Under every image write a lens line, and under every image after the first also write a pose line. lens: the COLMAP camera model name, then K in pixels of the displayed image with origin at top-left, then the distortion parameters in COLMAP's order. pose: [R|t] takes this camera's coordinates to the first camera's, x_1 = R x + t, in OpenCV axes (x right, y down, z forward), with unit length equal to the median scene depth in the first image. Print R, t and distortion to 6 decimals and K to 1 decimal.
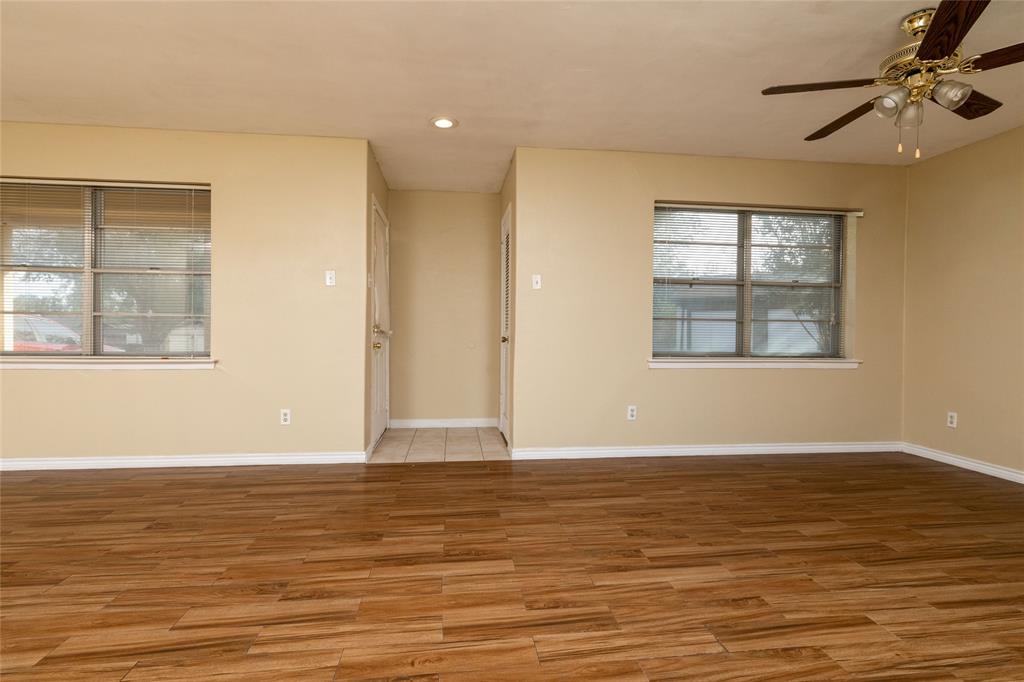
lens RADIAL K [[497.2, 0, 510.3], [0, 497.2, 342.5], [0, 0, 1]] dist [0.001456, -0.000676]
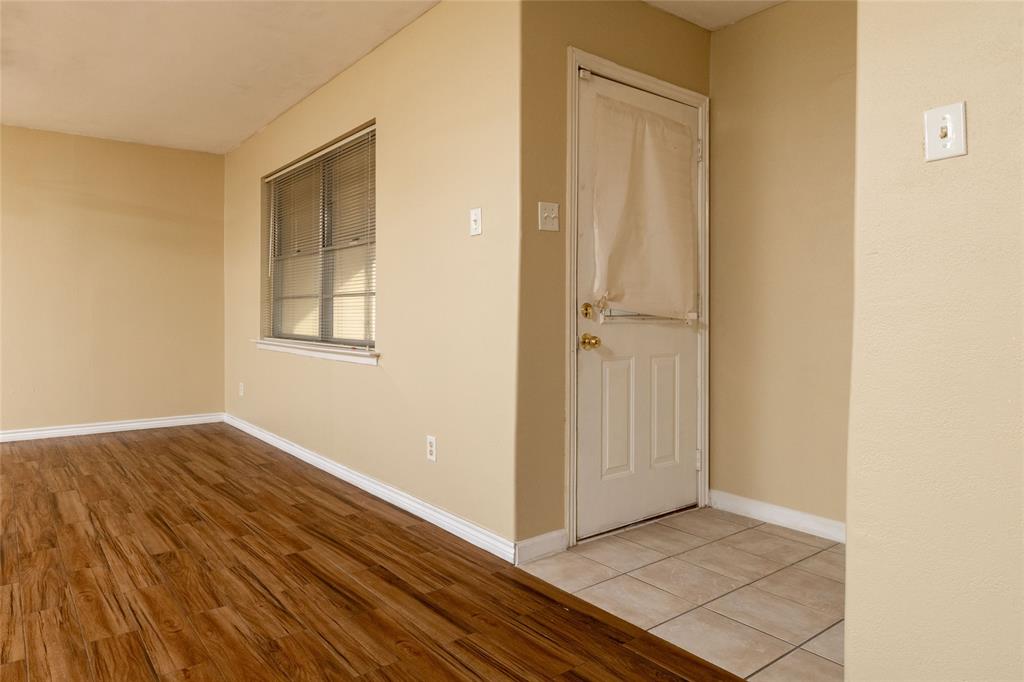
lens RADIAL K [[615.1, 0, 403.3], [0, 615.1, 317.3], [0, 0, 1]] dist [0.000943, 0.000547]
pose [[0.442239, -0.000399, -0.896897, 0.311322], [-0.015803, 0.999841, -0.008237, -0.014549], [0.896758, 0.017816, 0.442163, 0.793154]]
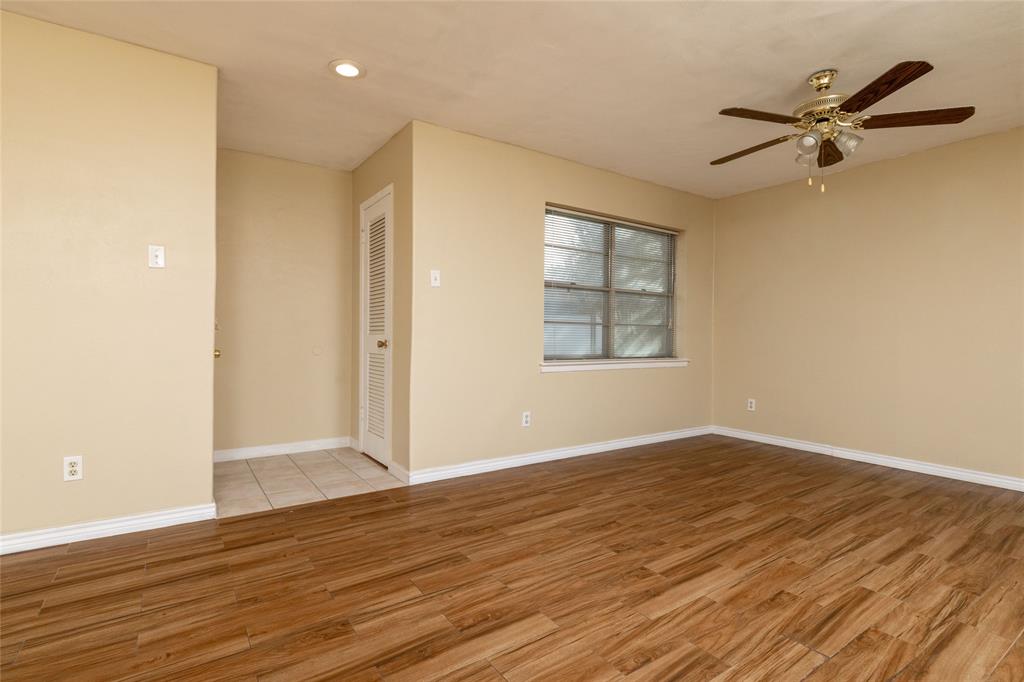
lens RADIAL K [[497.2, 0, 508.9], [0, 497.2, 339.6], [0, 0, 1]] dist [0.001456, -0.000676]
pose [[0.886476, -0.003465, 0.462762, -0.323875], [0.008165, 0.999933, -0.008154, -0.006876], [-0.462703, 0.011006, 0.886445, 0.223032]]
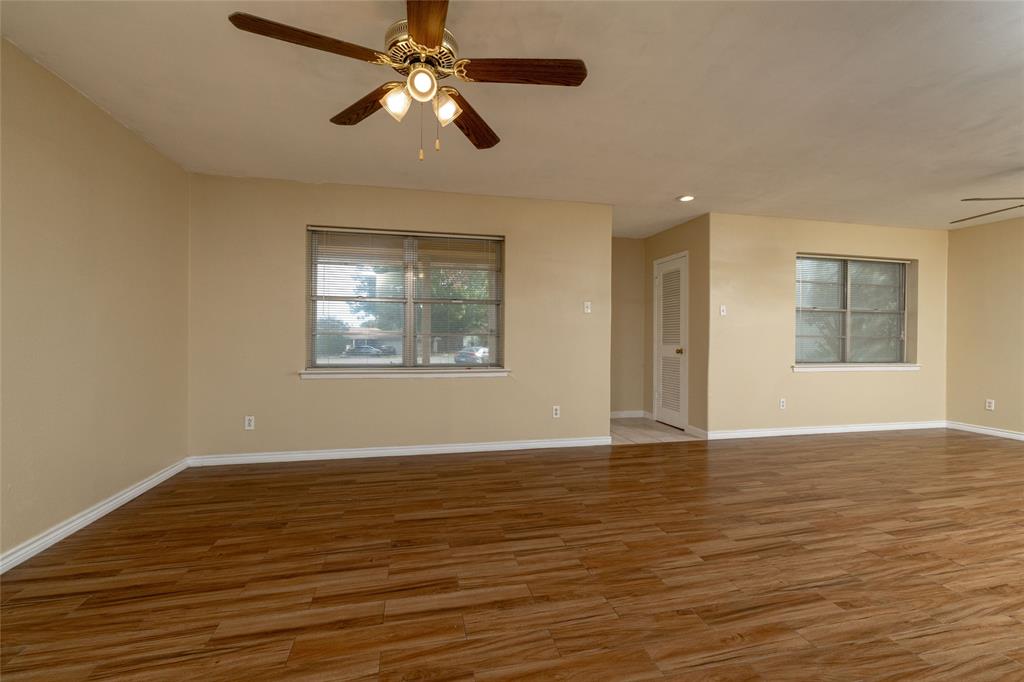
lens RADIAL K [[439.3, 0, 509.2], [0, 439.3, 339.6], [0, 0, 1]] dist [-0.001712, 0.001648]
pose [[0.994289, -0.002833, 0.106682, -0.904942], [0.004527, 0.999868, -0.015635, -0.031960], [-0.106623, 0.016028, 0.994170, -0.199134]]
